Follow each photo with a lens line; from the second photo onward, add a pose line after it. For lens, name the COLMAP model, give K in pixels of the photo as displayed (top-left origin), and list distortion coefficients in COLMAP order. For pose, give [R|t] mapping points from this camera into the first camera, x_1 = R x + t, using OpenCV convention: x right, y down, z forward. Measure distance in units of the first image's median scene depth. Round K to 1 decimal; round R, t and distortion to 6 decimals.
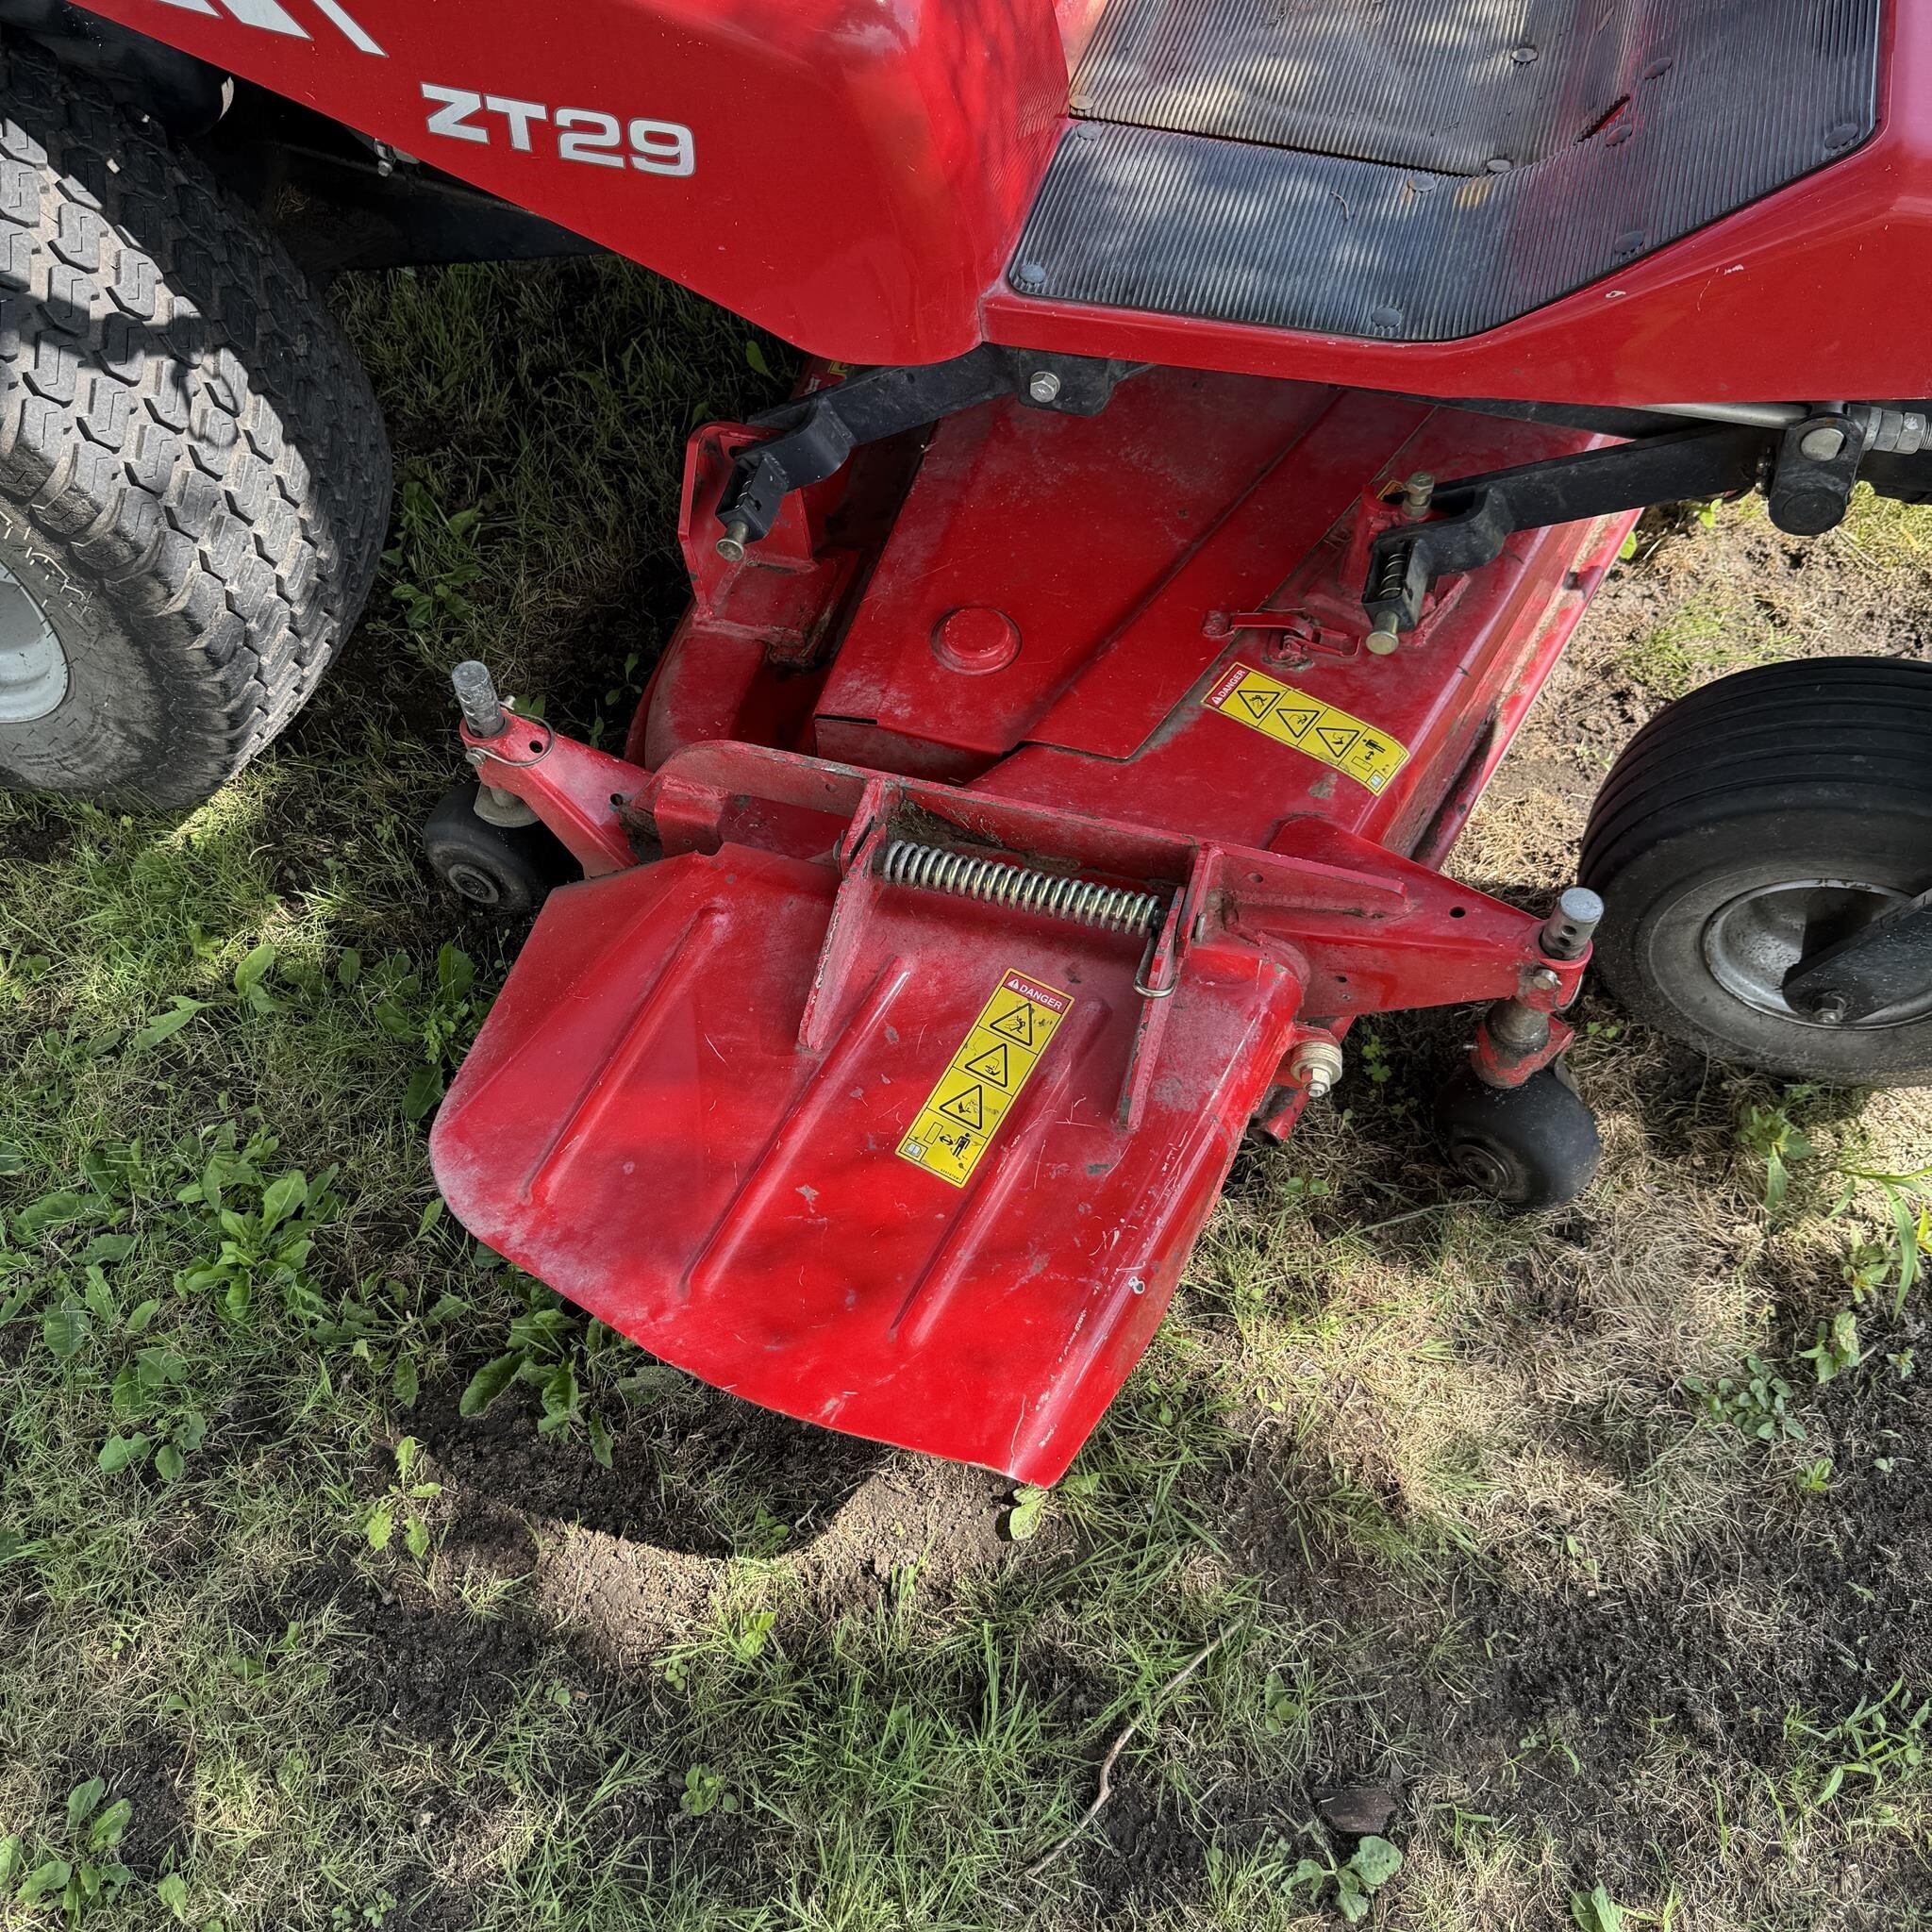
lens RADIAL K [[1762.4, 0, 969.3], [0, 1762.4, 920.6], [0, 0, 1]] dist [-0.003368, -0.013874]
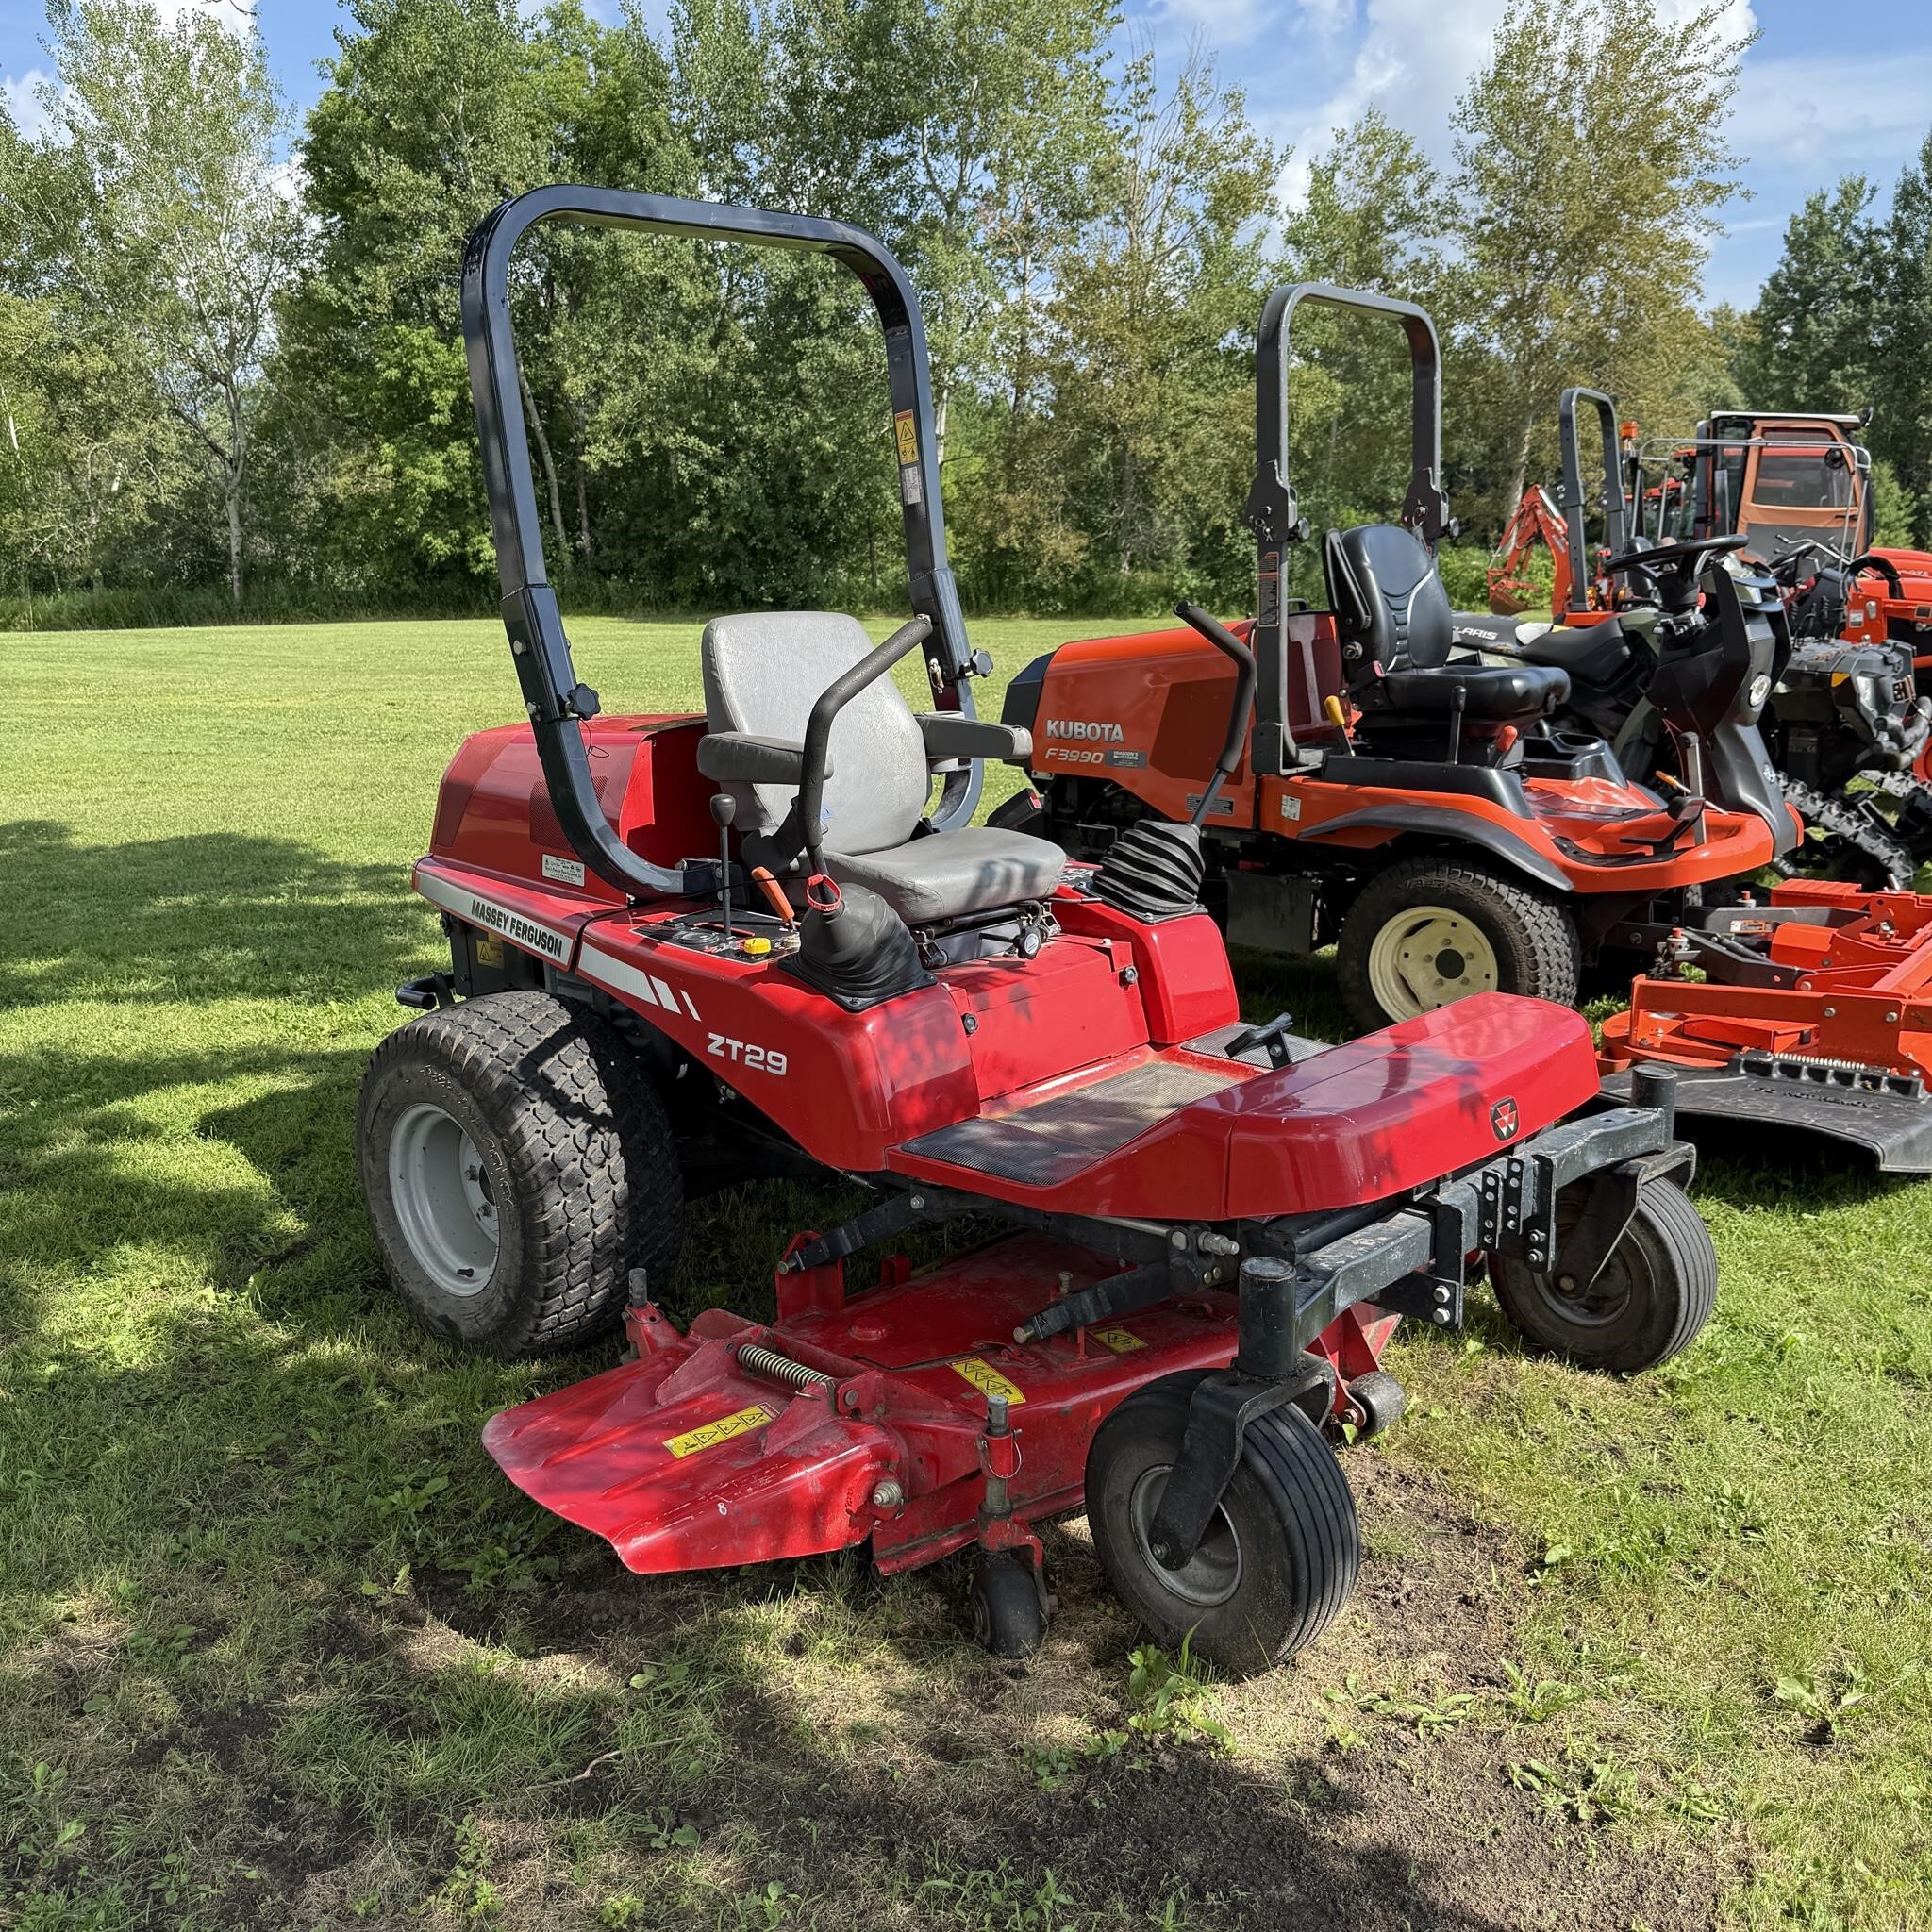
lens RADIAL K [[1795.4, 0, 953.3], [0, 1795.4, 989.5], [0, 0, 1]] dist [0.078499, -0.143461]
pose [[0.888241, 0.112884, -0.445292, 1.062355], [-0.388032, 0.703214, -0.595753, 0.826743], [0.245884, 0.701960, 0.668426, -0.655560]]
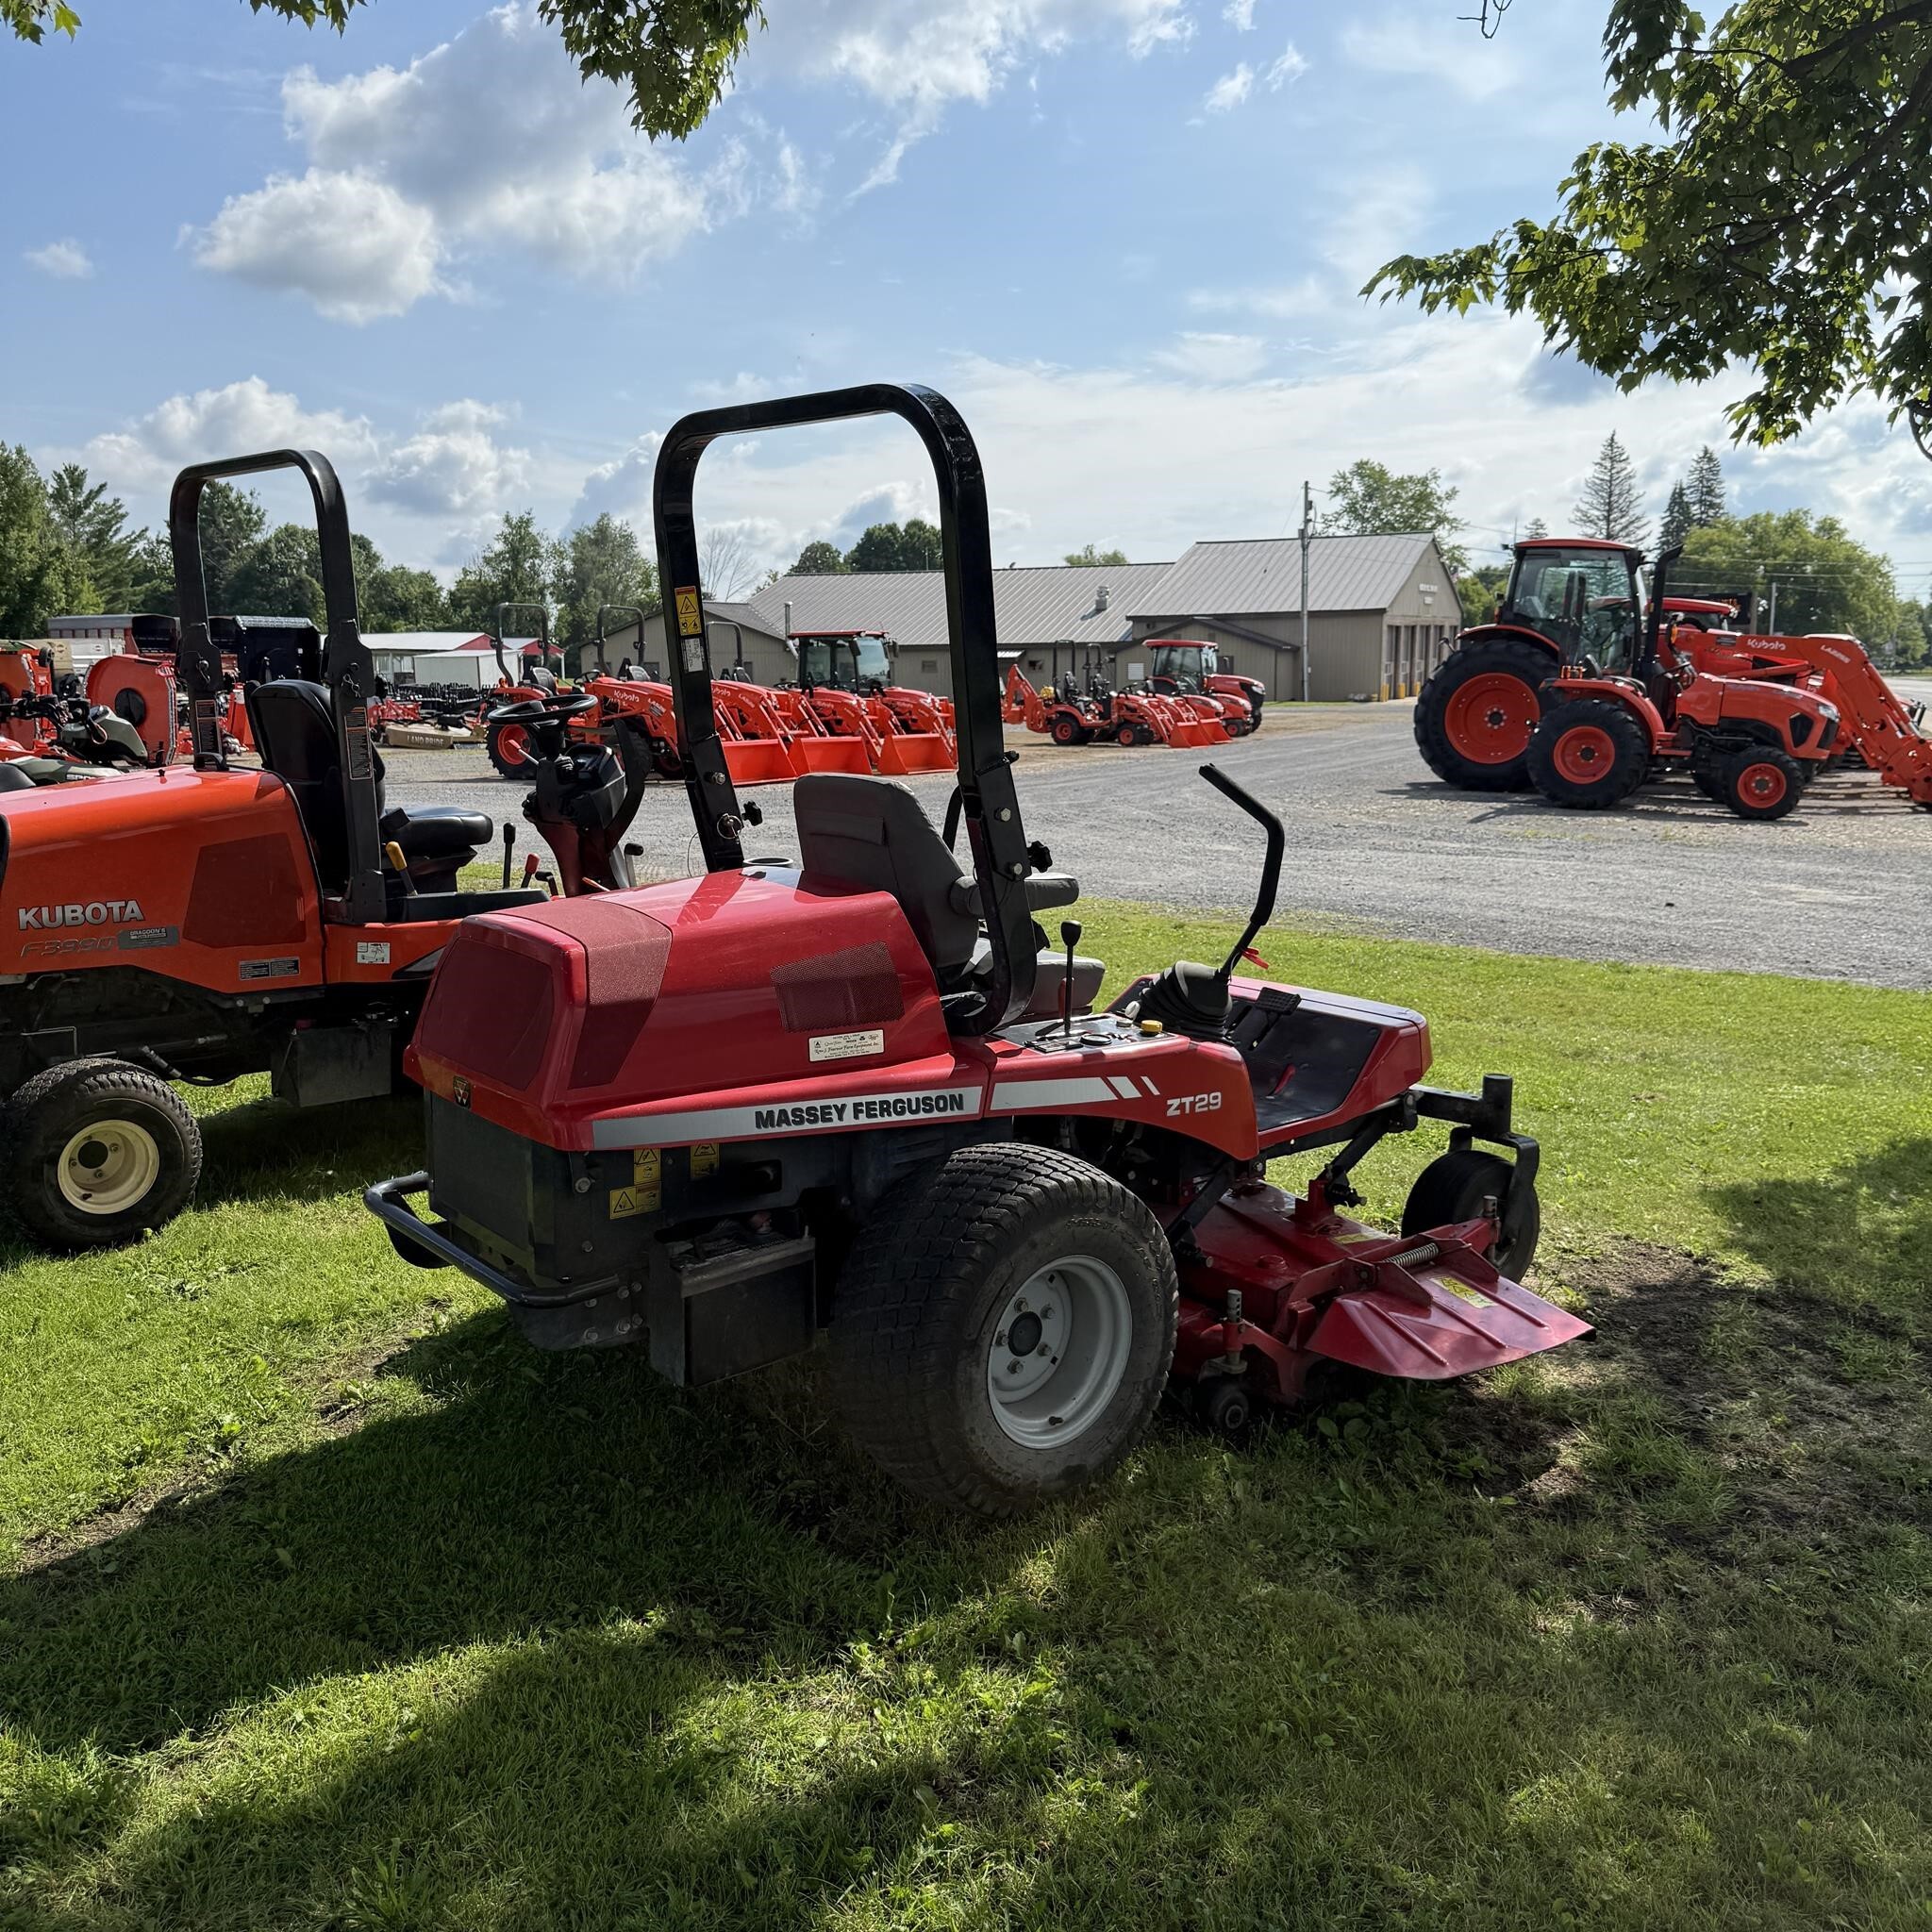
lens RADIAL K [[1790.5, 0, 966.0], [0, 1790.5, 966.0], [0, 0, 1]] dist [0.130631, -0.273098]
pose [[0.569068, -0.116358, 0.814016, -2.853055], [0.686706, 0.611791, -0.392616, 0.372121], [-0.452324, 0.782415, 0.428054, -0.394035]]
